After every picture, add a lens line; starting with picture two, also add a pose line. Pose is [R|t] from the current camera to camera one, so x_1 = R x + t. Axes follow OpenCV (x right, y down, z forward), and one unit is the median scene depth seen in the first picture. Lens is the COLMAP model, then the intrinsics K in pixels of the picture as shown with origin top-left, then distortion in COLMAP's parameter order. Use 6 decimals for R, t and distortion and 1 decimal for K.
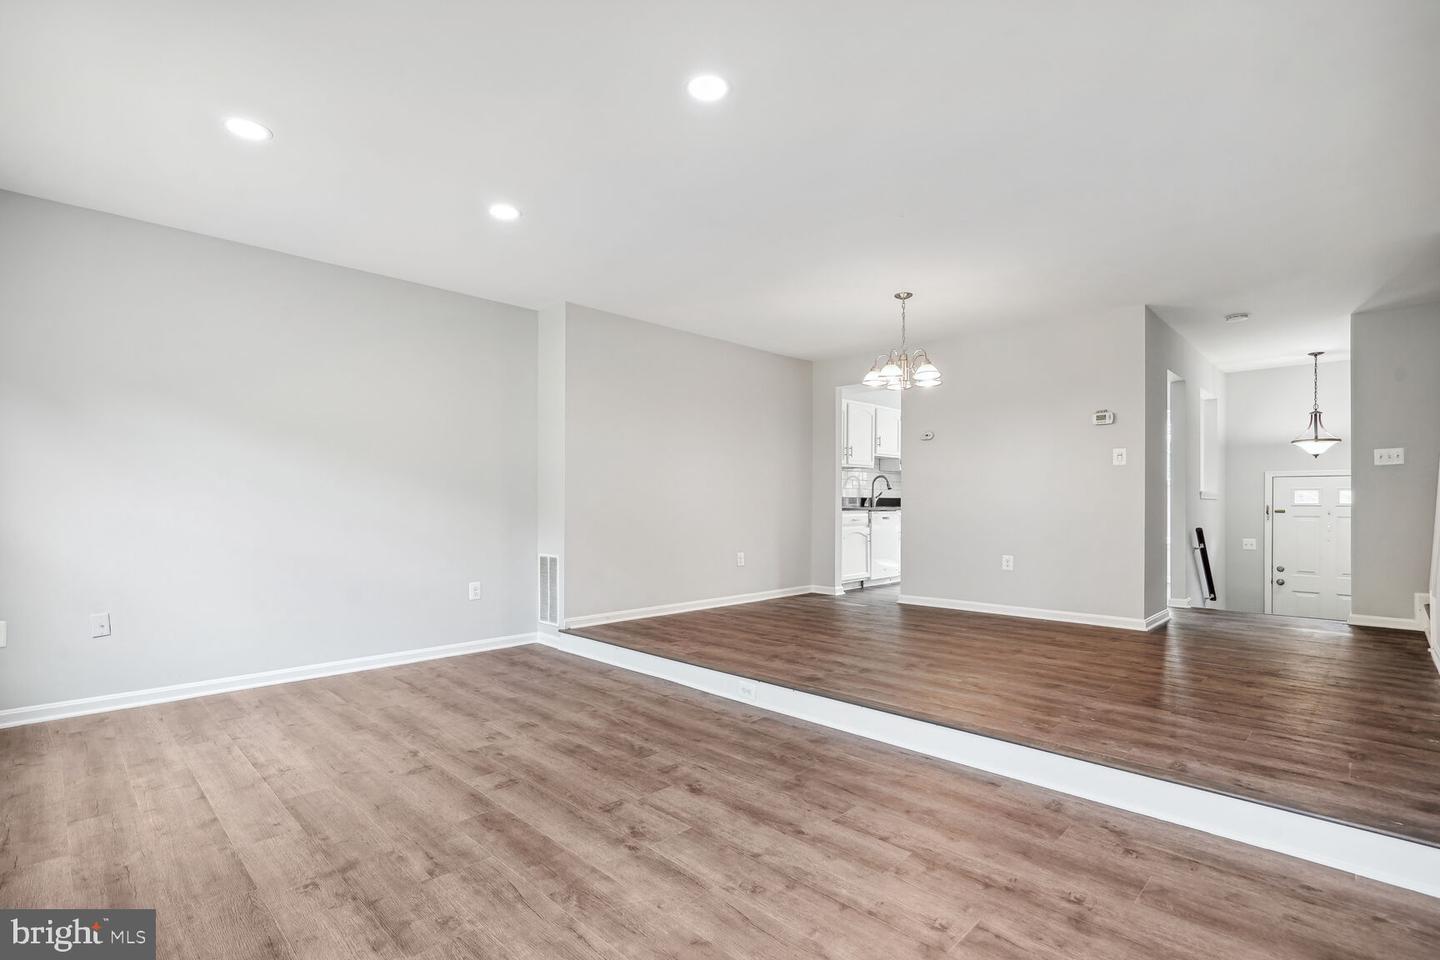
lens RADIAL K [[677.6, 0, 718.7], [0, 677.6, 498.5], [0, 0, 1]] dist [-0.000981, -0.000068]
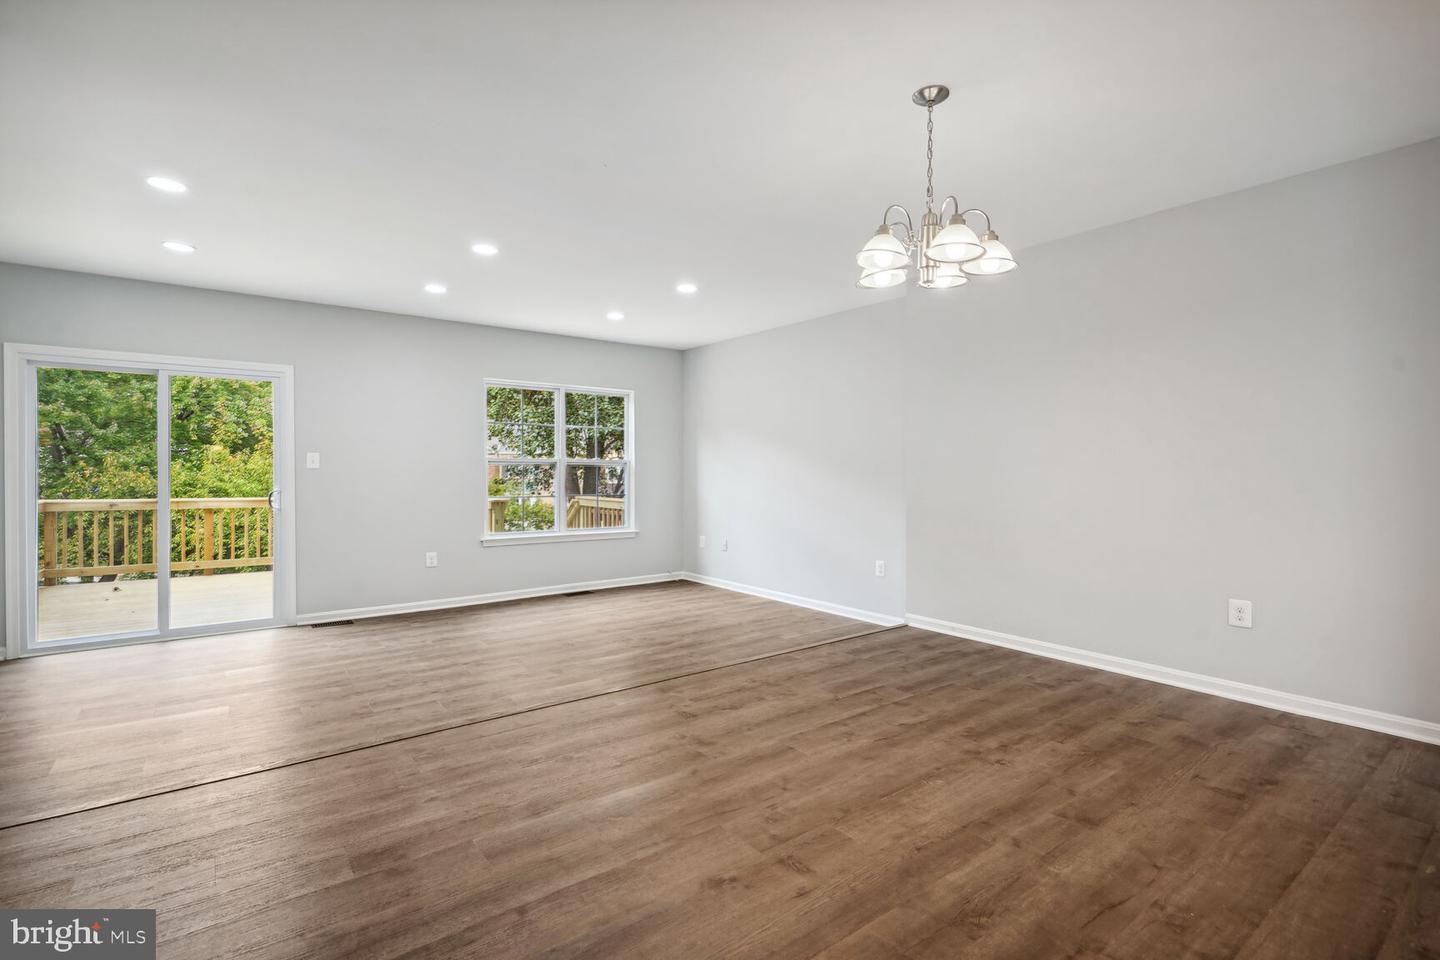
lens RADIAL K [[681.5, 0, 720.6], [0, 681.5, 488.0], [0, 0, 1]] dist [-0.057997, 0.024926]
pose [[-0.126540, 0.026052, -0.991619, 1.063381], [-0.012013, 0.999542, 0.027793, -0.030799], [0.991889, 0.015429, -0.126169, 1.235473]]
